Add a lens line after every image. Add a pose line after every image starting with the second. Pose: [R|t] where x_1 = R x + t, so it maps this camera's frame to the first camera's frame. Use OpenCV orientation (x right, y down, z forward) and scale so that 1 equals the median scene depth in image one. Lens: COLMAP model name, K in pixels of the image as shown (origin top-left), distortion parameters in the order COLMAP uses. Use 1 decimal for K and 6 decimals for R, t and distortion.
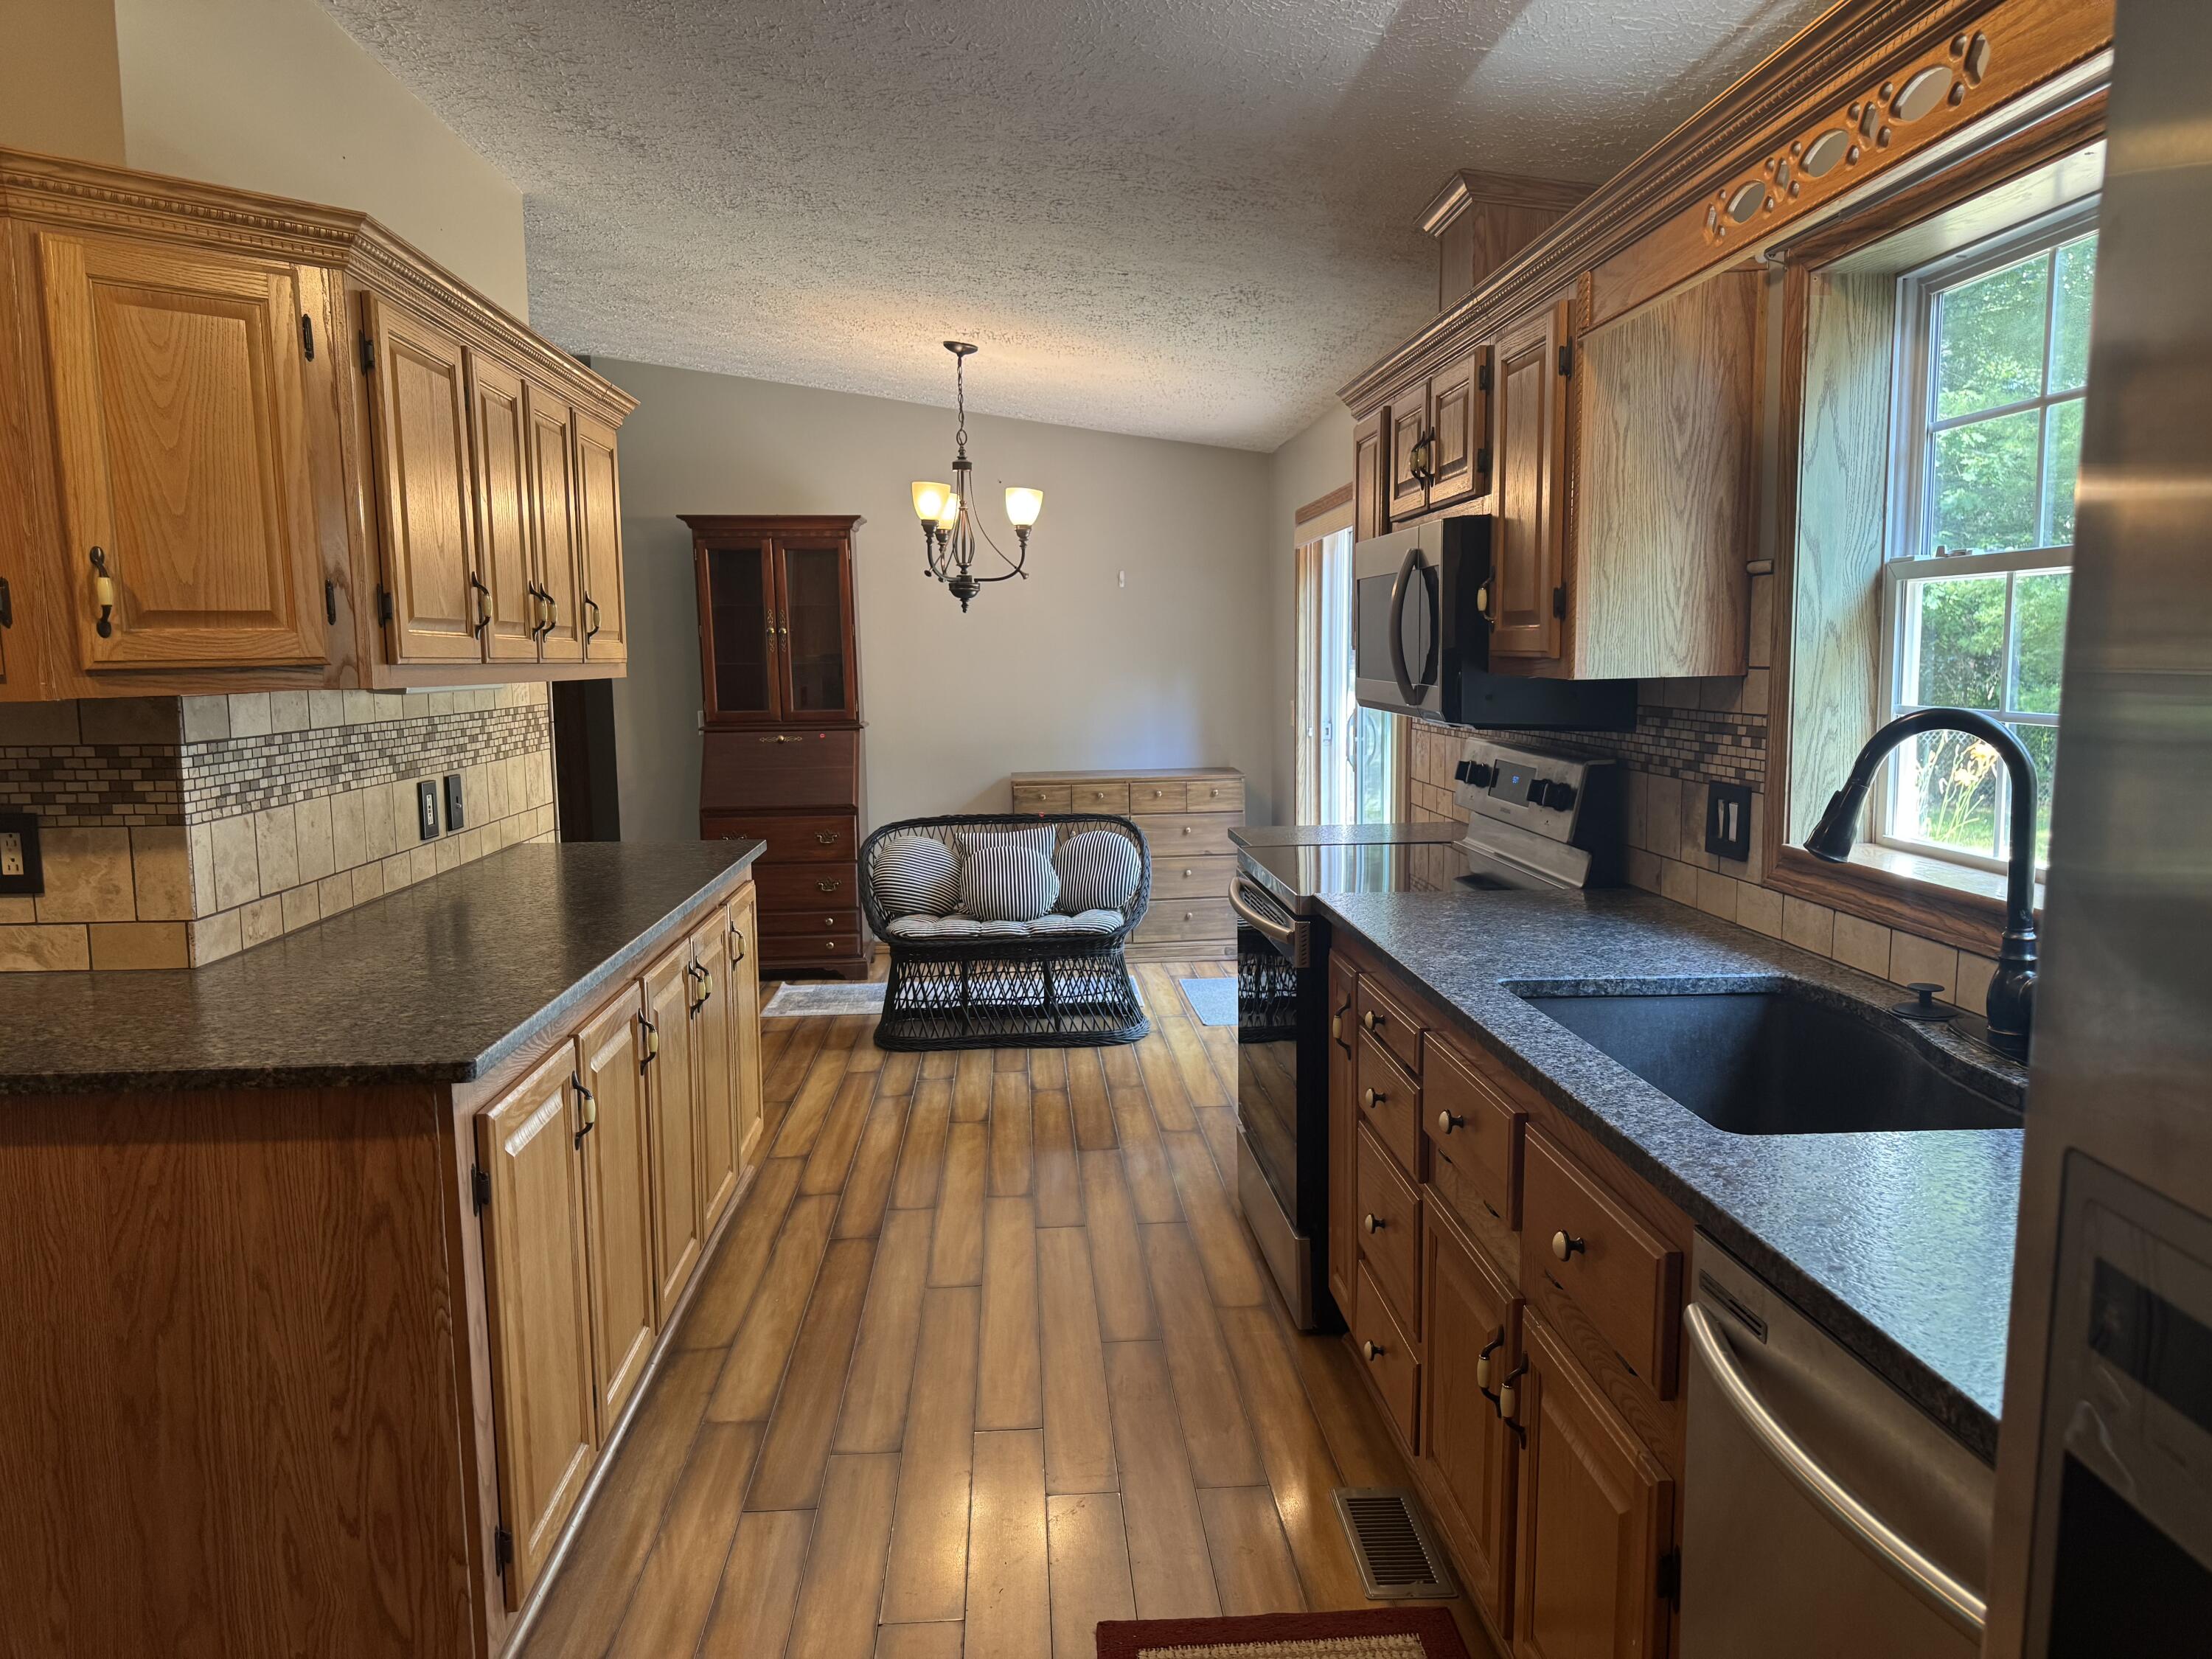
lens RADIAL K [[1539.5, 0, 1096.2], [0, 1539.5, 835.4], [0, 0, 1]] dist [0.081698, -0.101183]
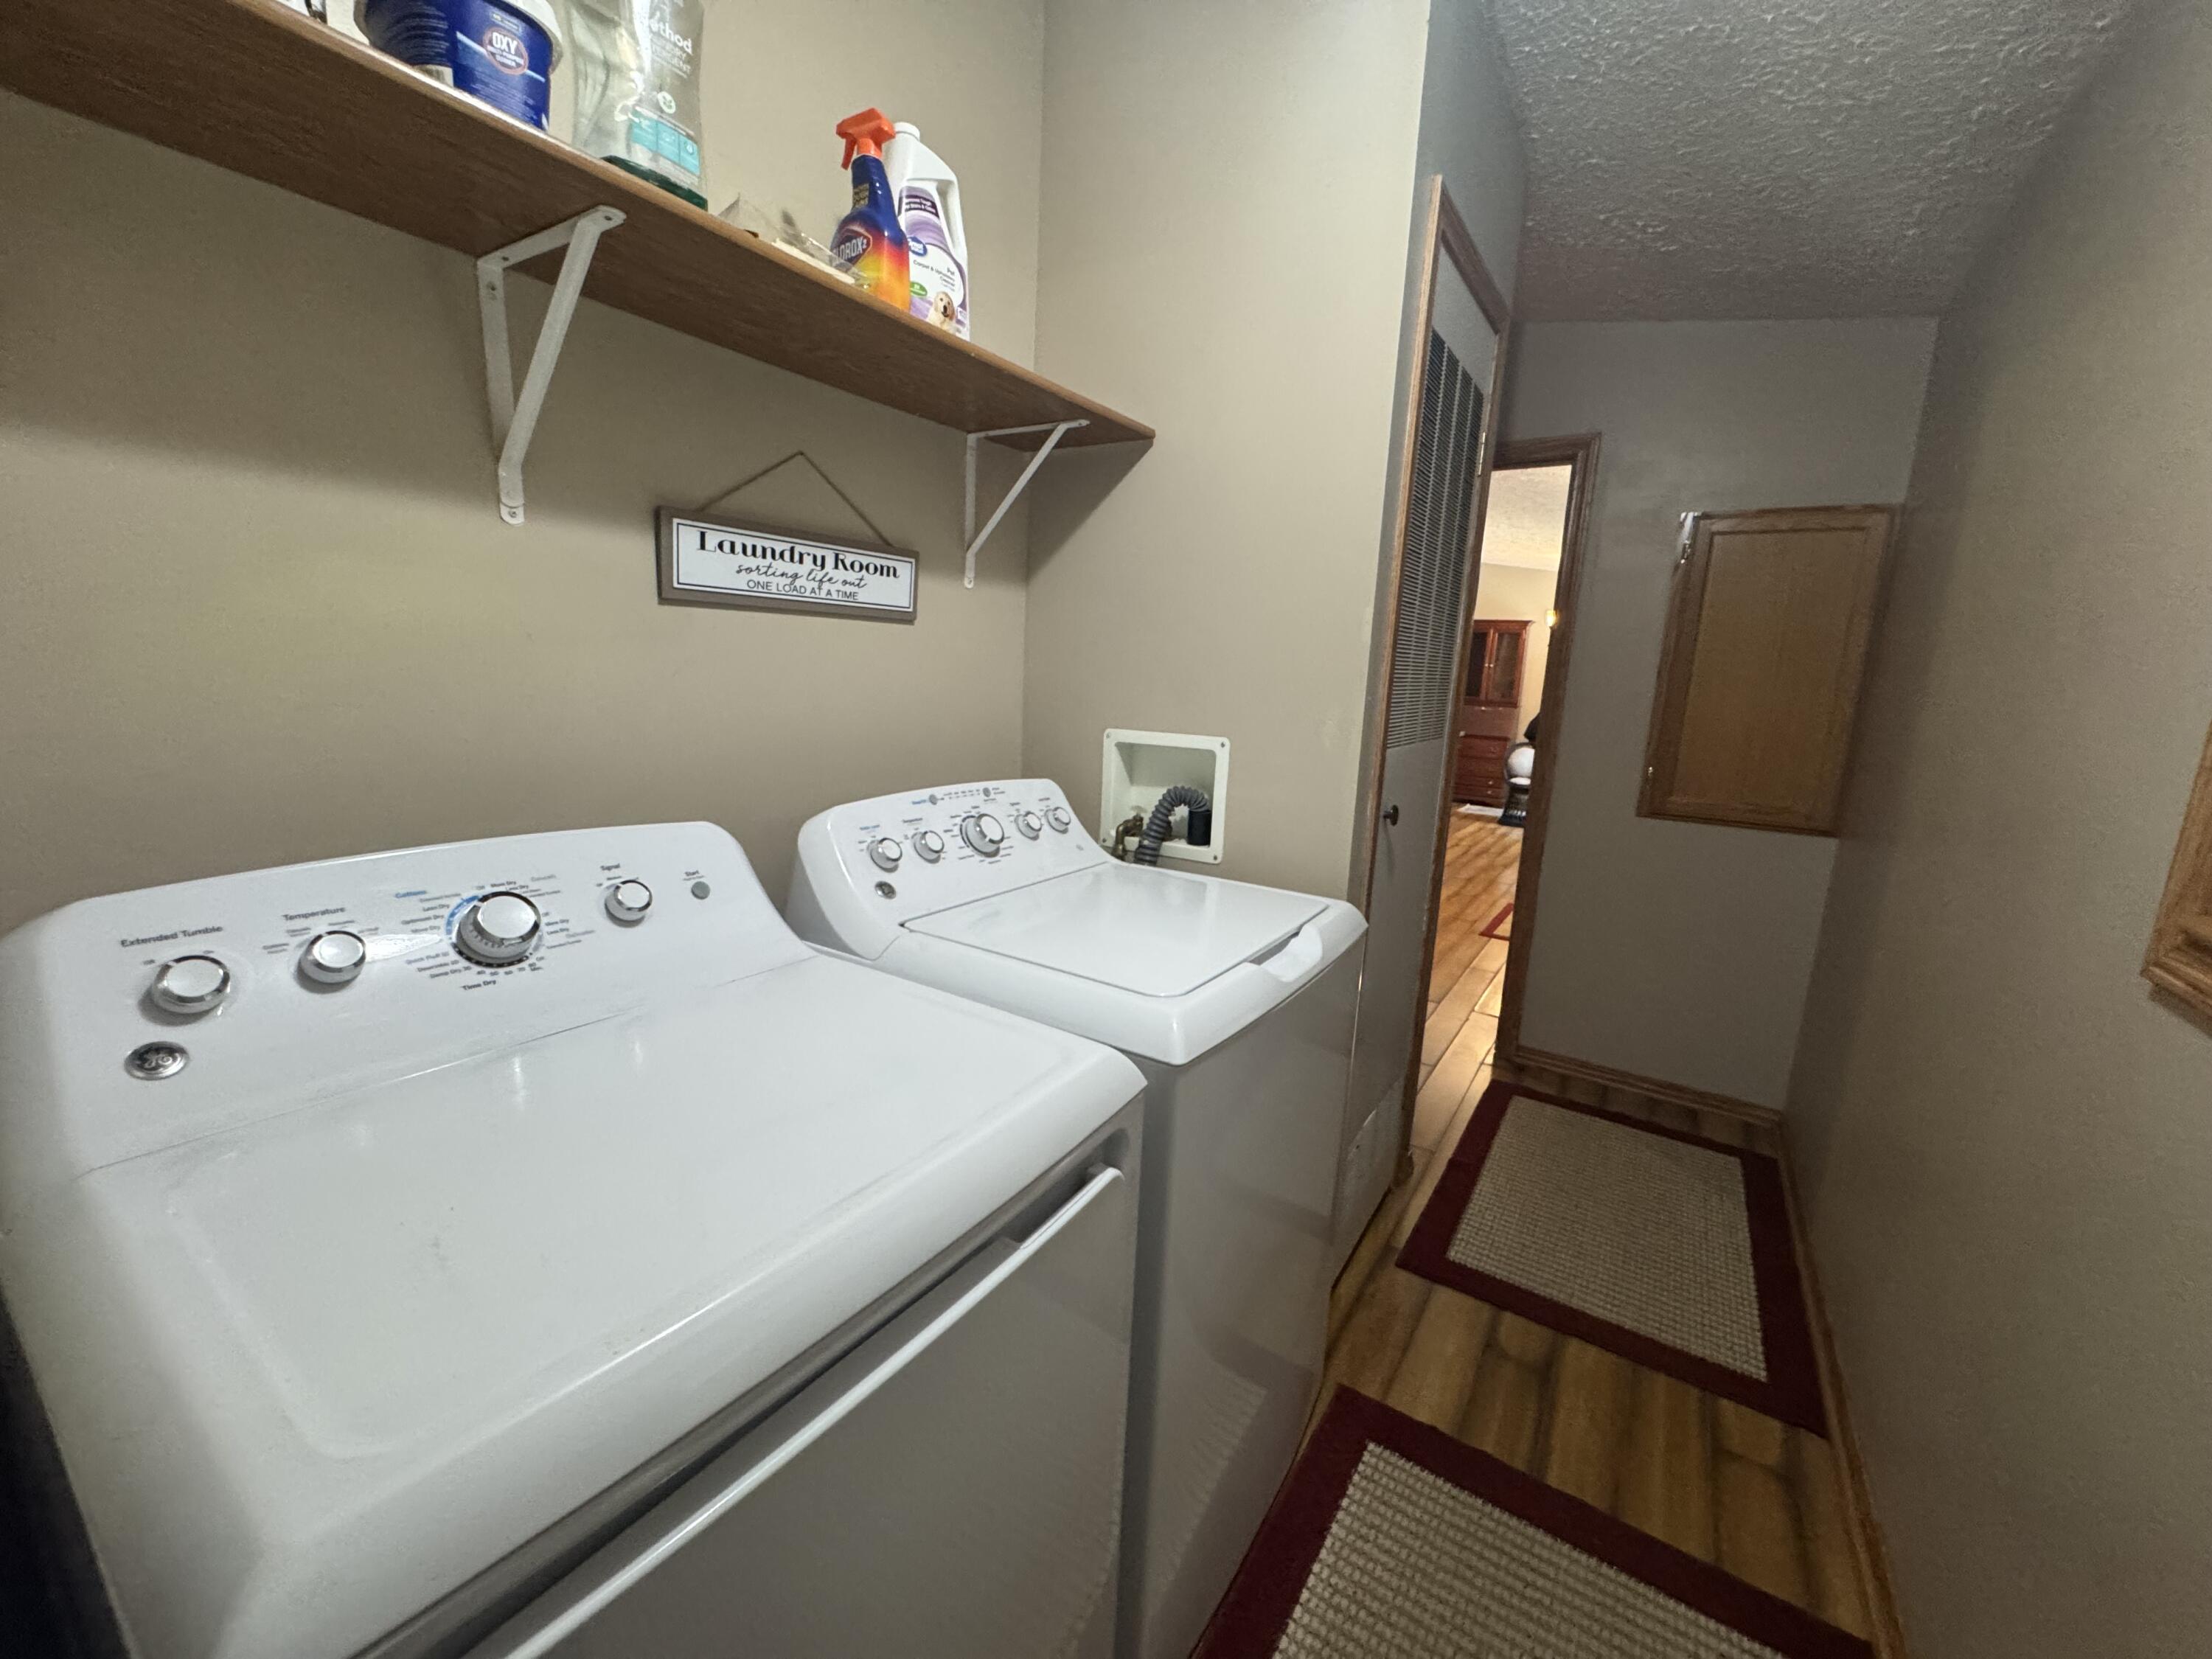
lens RADIAL K [[872.0, 0, 1099.3], [0, 872.0, 827.4], [0, 0, 1]] dist [0.001384, -0.000009]
pose [[0.796374, 0.158363, -0.583703, 0.270247], [-0.124564, 0.987367, 0.097931, 0.114267], [0.591838, -0.005281, 0.806040, -0.882697]]
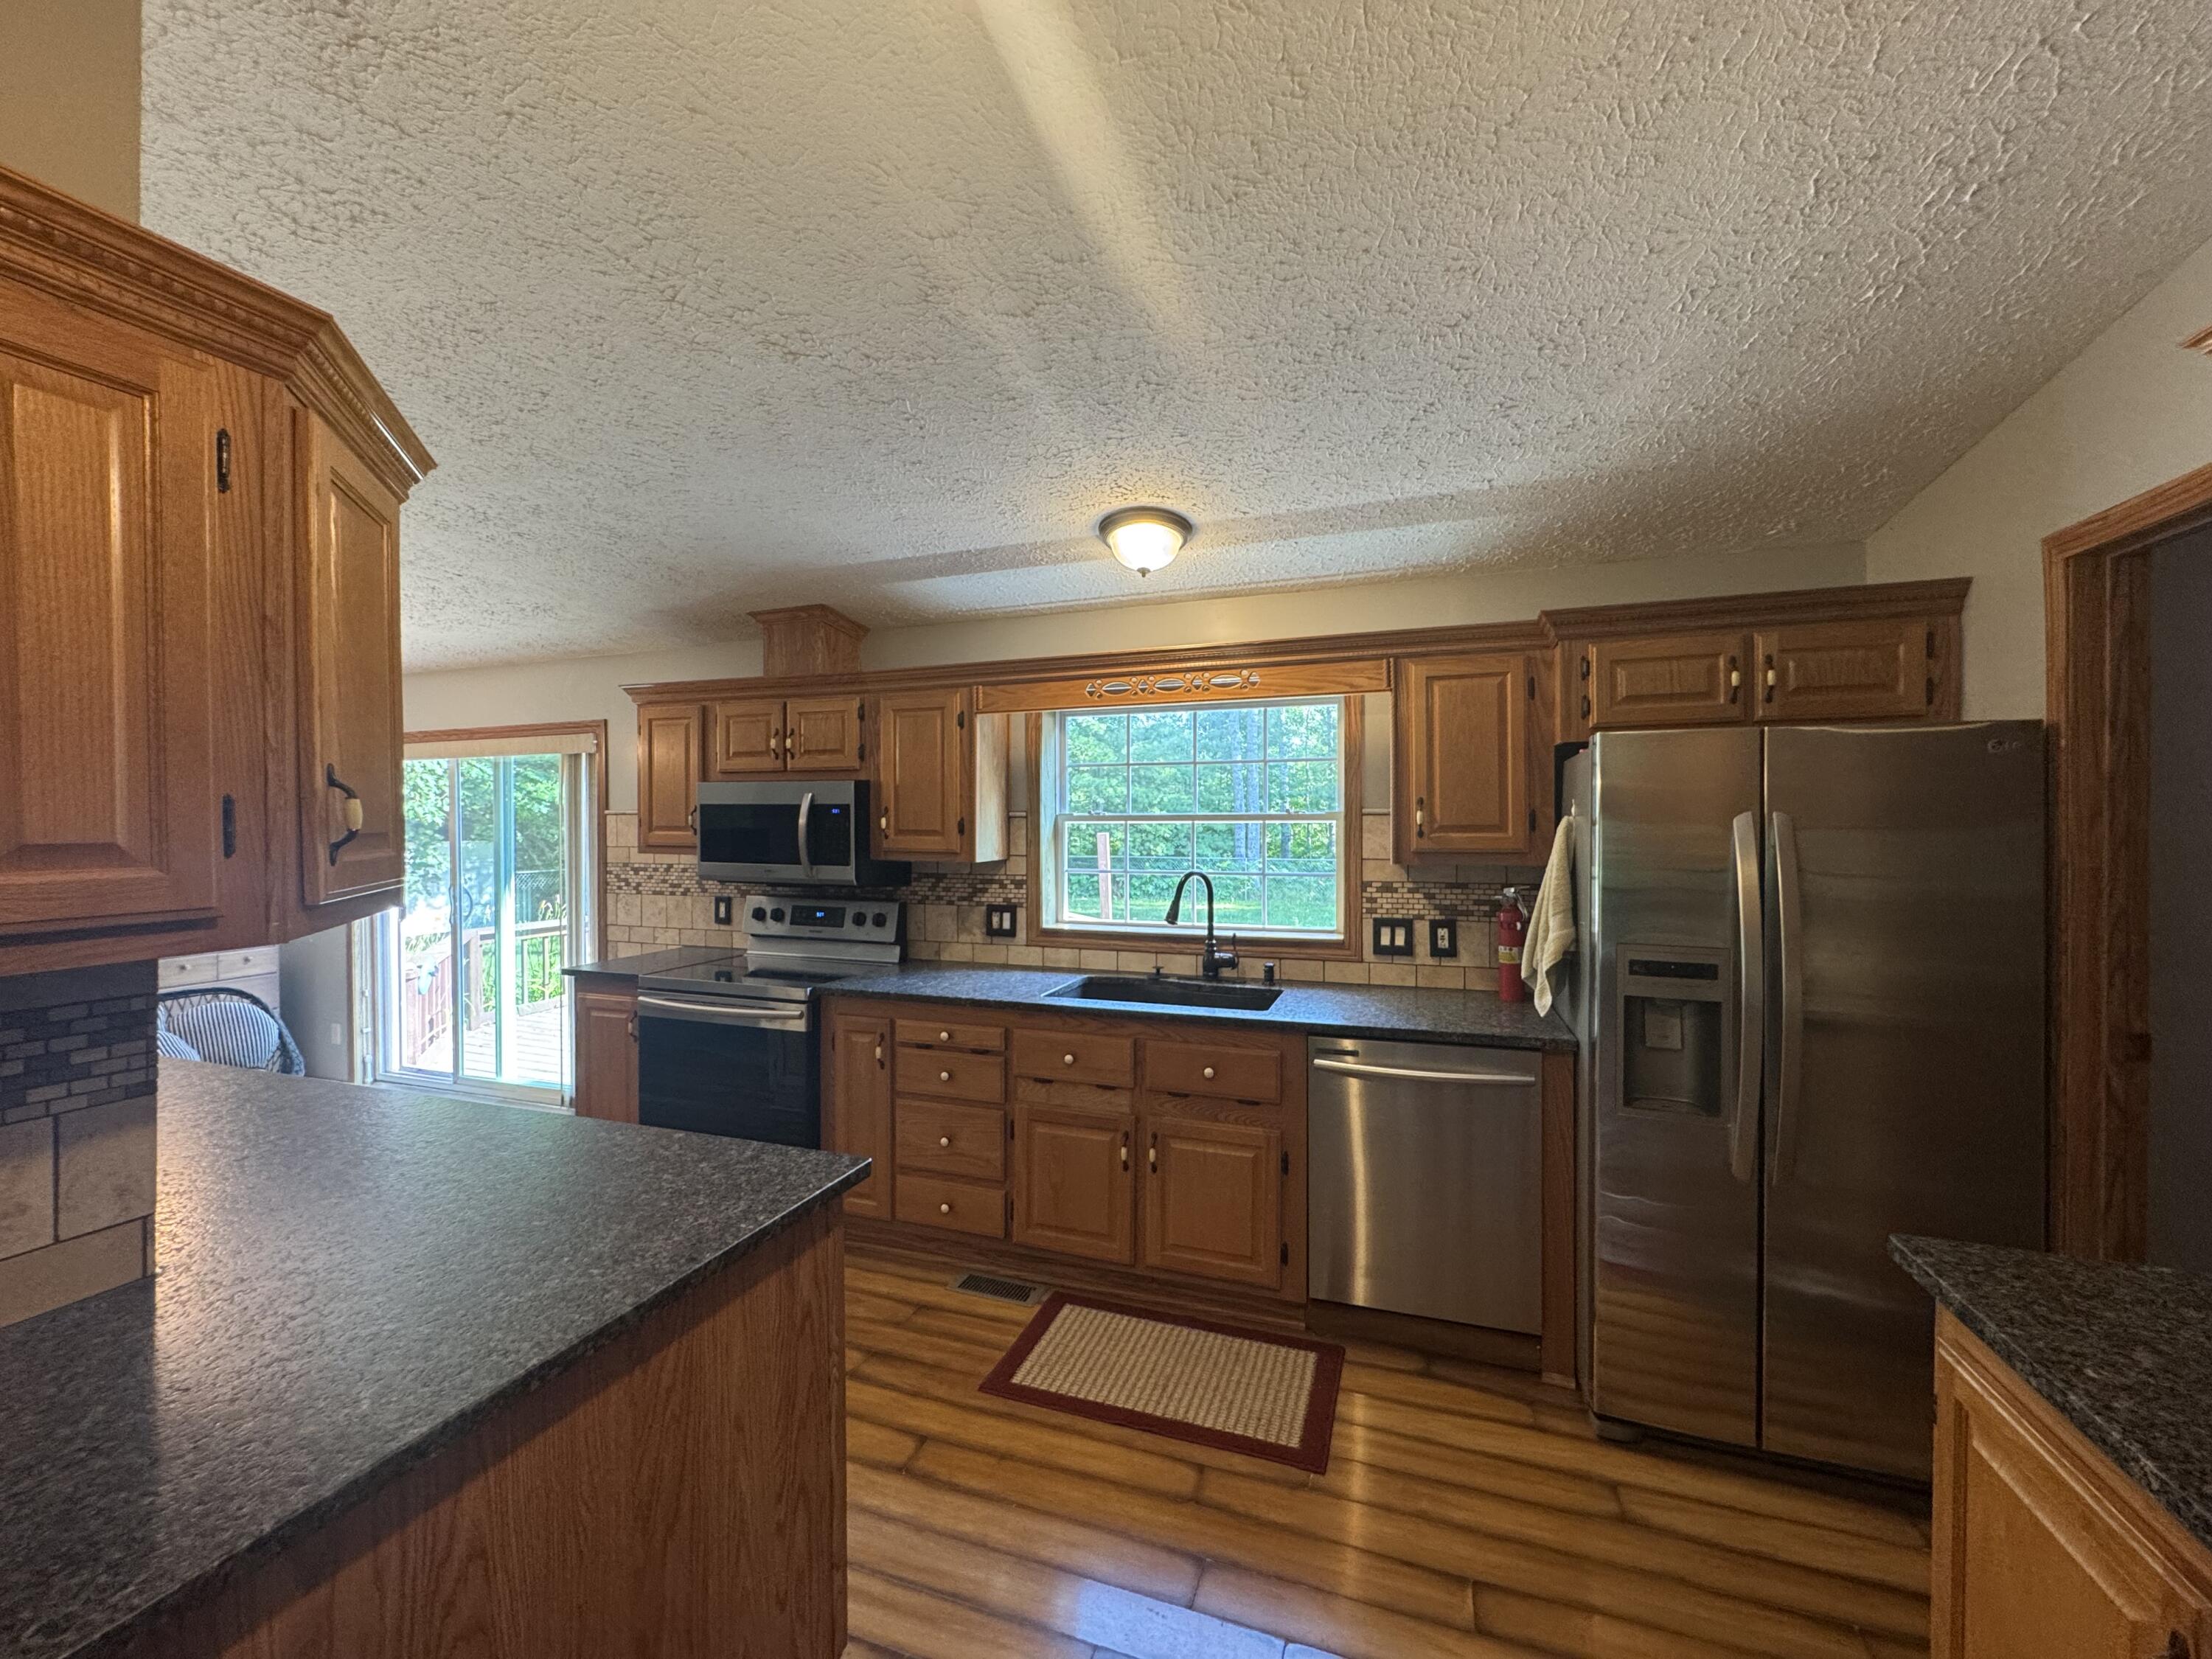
lens RADIAL K [[872.0, 0, 1099.3], [0, 872.0, 827.4], [0, 0, 1]] dist [0.001384, -0.000009]
pose [[0.396721, 0.008146, 0.917903, -0.504196], [0.106838, 0.992755, -0.054986, -0.041240], [-0.911701, 0.119881, 0.392977, 0.228464]]
